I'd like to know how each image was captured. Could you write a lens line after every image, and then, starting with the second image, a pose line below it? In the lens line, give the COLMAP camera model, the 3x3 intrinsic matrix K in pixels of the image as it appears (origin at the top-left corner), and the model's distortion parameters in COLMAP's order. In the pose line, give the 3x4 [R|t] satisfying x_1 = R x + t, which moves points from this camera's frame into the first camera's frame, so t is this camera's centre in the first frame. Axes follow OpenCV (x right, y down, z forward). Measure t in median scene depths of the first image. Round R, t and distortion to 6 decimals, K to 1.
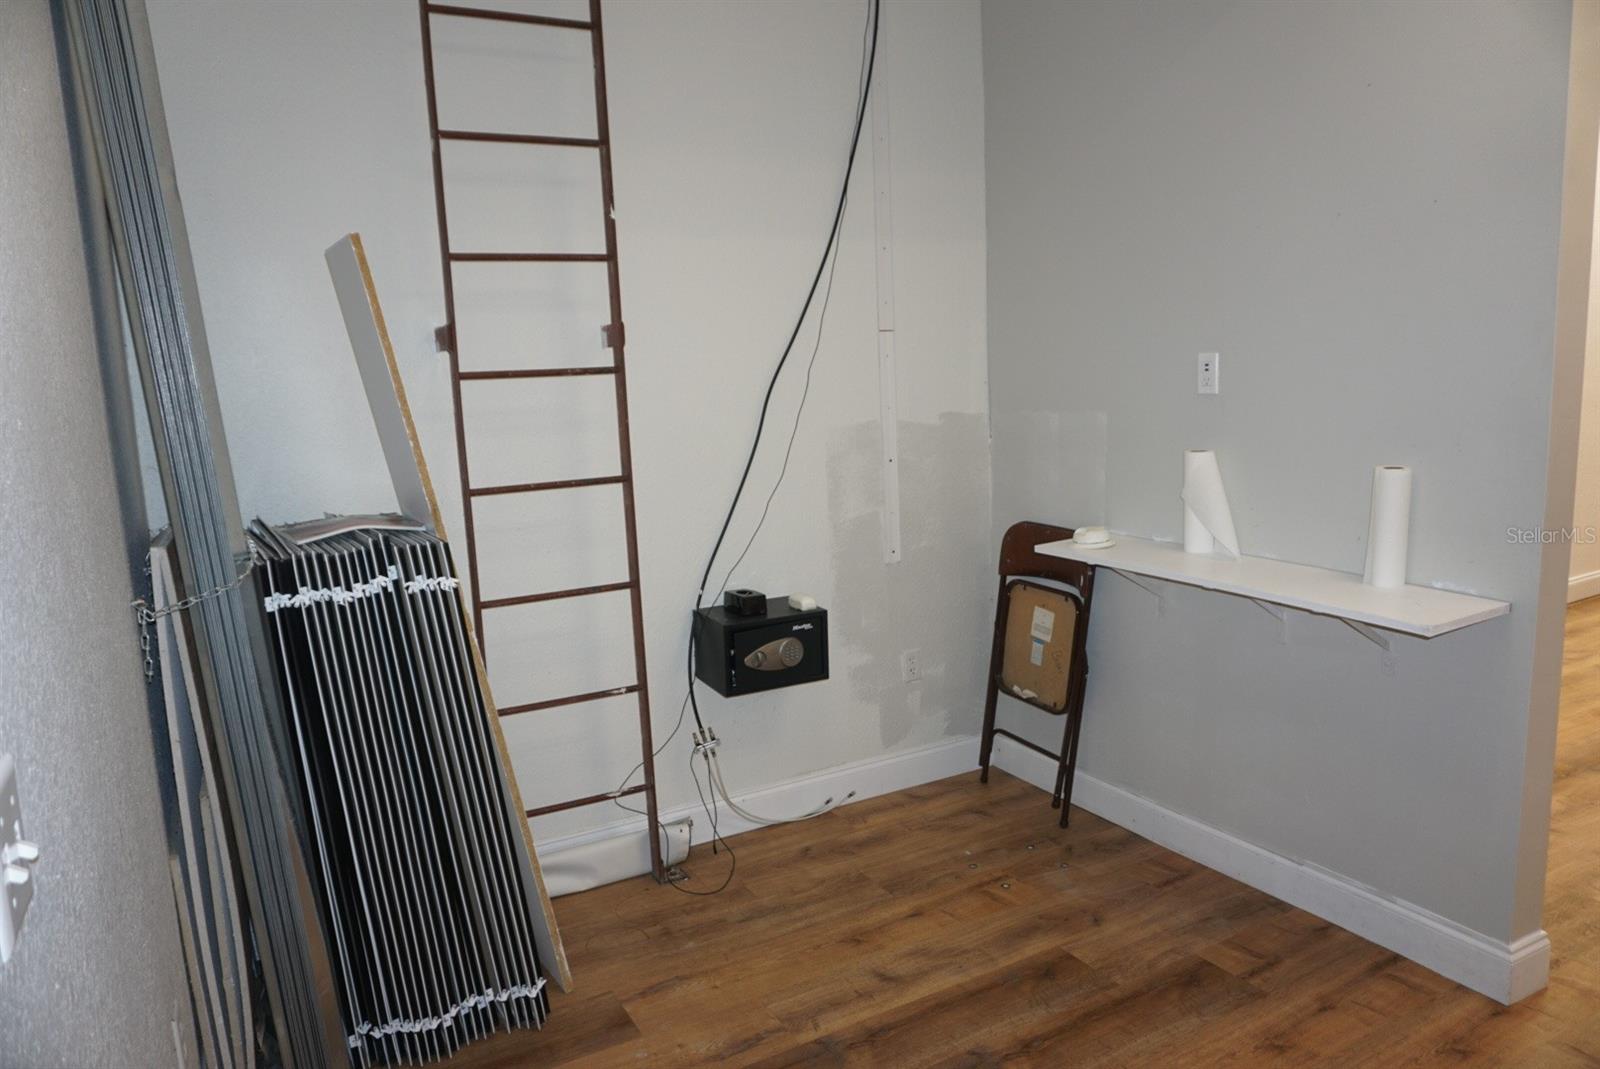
lens RADIAL K [[1062.0, 0, 794.8], [0, 1062.0, 541.9], [0, 0, 1]] dist [-0.042553, 0.011891]
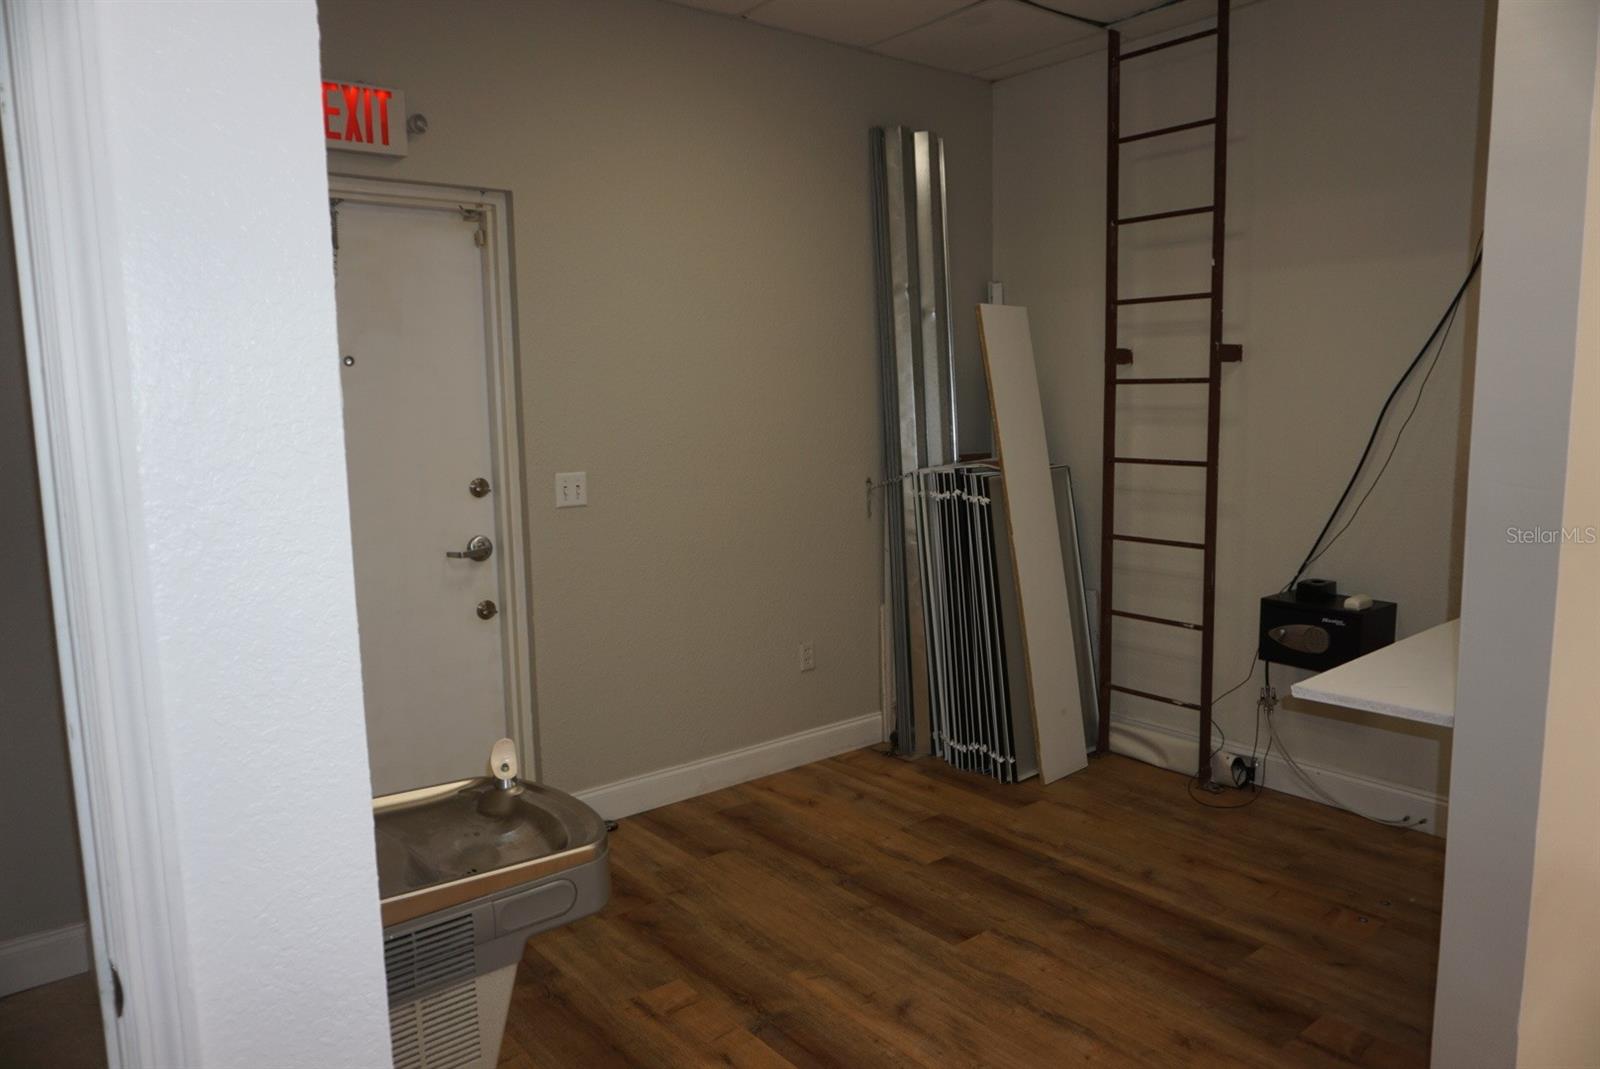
lens RADIAL K [[1062.0, 0, 793.7], [0, 1062.0, 530.4], [0, 0, 1]] dist [-0.042553, 0.011891]
pose [[0.182604, 0.169846, -0.968405, 1.064573], [-0.151683, 0.978040, 0.142934, -0.092831], [0.971416, 0.120791, 0.204356, 0.267140]]
